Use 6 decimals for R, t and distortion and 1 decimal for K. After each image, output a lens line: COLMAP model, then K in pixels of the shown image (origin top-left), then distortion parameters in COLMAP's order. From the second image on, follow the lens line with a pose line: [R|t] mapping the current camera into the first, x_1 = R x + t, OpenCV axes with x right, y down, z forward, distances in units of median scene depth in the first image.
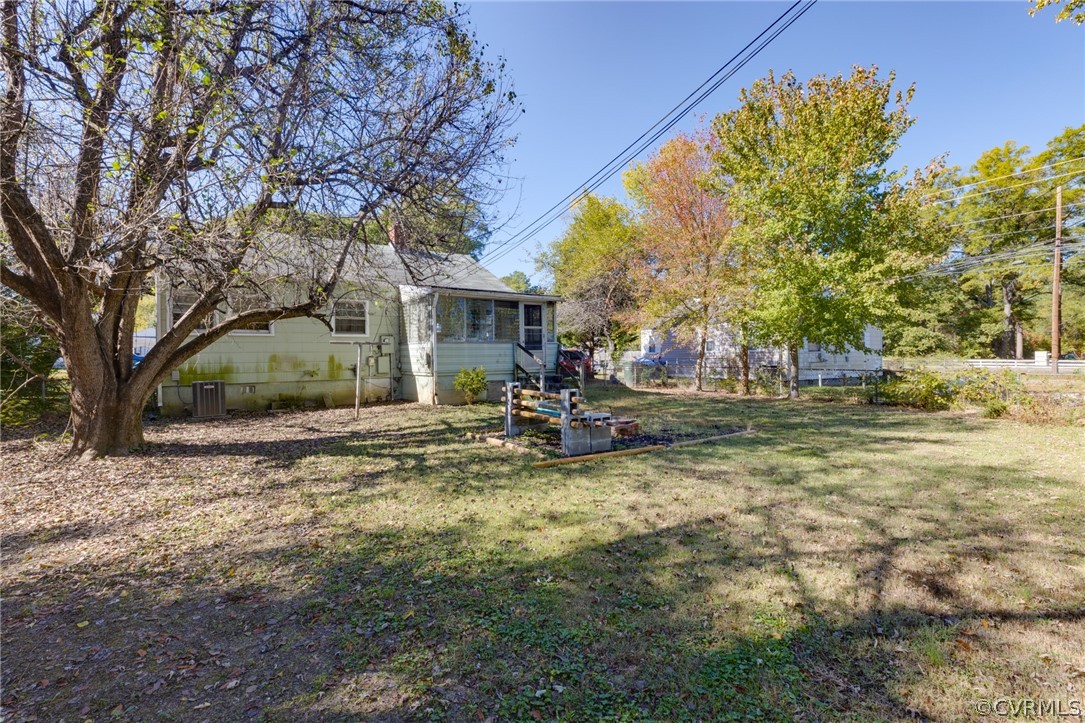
lens RADIAL K [[489.4, 0, 541.4], [0, 489.4, 360.2], [0, 0, 1]] dist [0.002354, -0.000210]
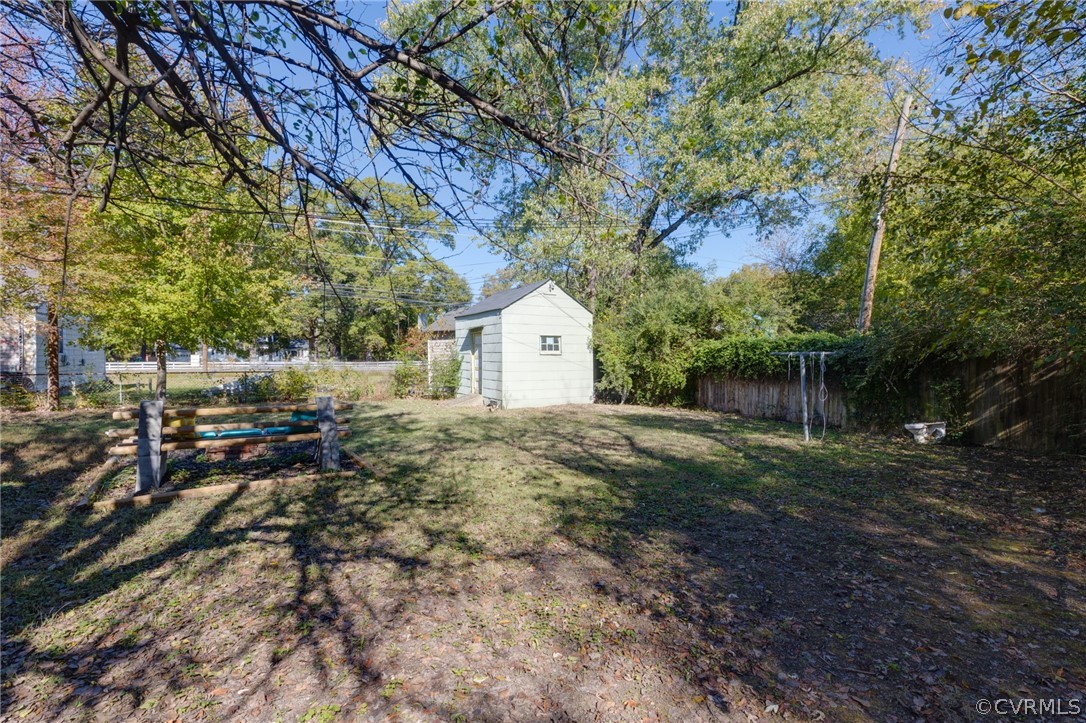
lens RADIAL K [[489.9, 0, 542.3], [0, 489.9, 361.3], [0, 0, 1]] dist [0.002354, -0.000210]
pose [[-0.044517, -0.000267, 0.999009, -1.471350], [0.004173, 0.999991, 0.000453, -0.008220], [-0.999000, 0.004189, -0.044515, 1.131459]]
